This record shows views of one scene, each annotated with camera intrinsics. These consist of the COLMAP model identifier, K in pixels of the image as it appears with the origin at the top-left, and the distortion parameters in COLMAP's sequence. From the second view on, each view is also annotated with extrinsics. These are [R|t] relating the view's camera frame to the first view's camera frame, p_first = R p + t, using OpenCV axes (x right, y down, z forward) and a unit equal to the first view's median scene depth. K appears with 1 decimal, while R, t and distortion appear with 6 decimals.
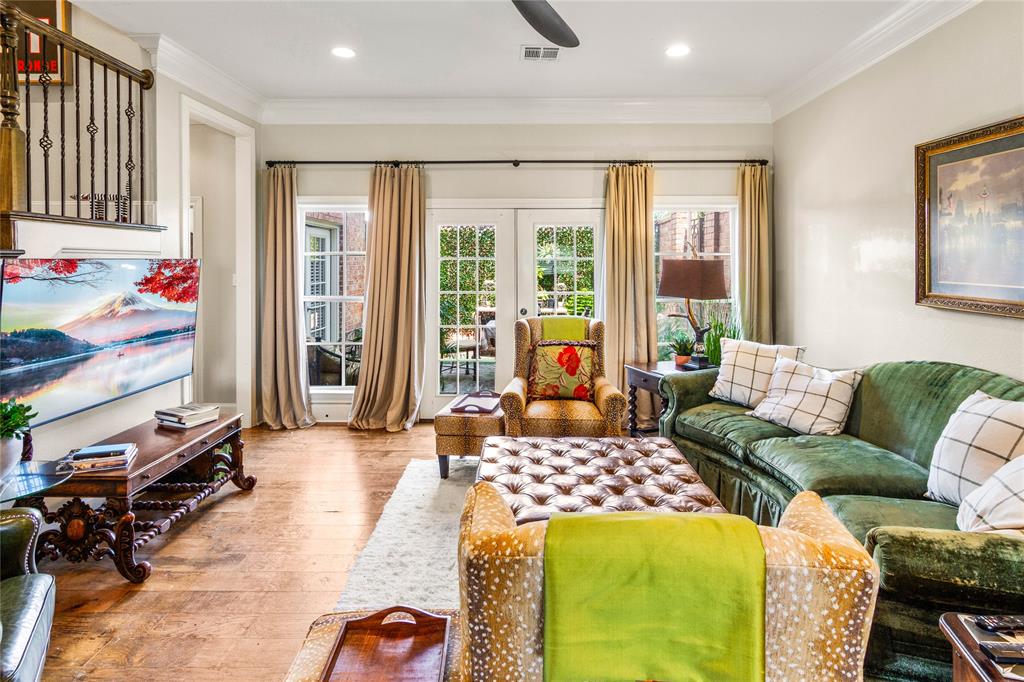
lens RADIAL K [[550.0, 0, 525.4], [0, 550.0, 261.7], [0, 0, 1]] dist [-0.000500, -0.000476]
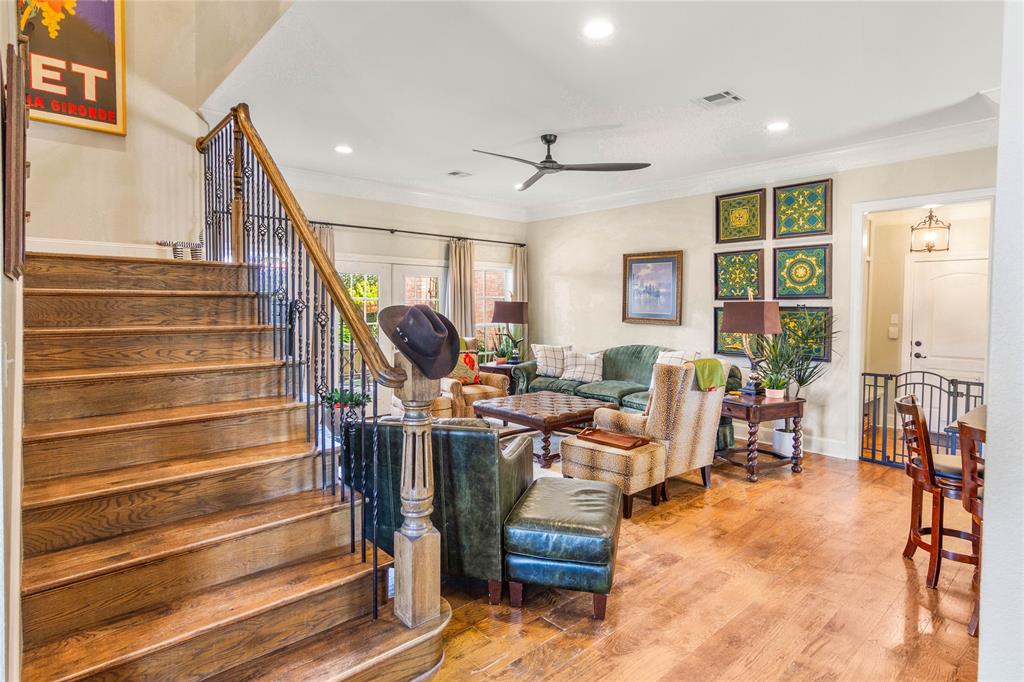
lens RADIAL K [[538.9, 0, 512.0], [0, 538.9, 318.9], [0, 0, 1]] dist [0.000180, -0.000082]
pose [[0.734177, -0.015578, 0.678780, -0.946588], [-0.009070, 0.999423, 0.032747, -0.004832], [-0.678898, -0.030198, 0.733611, -0.289192]]
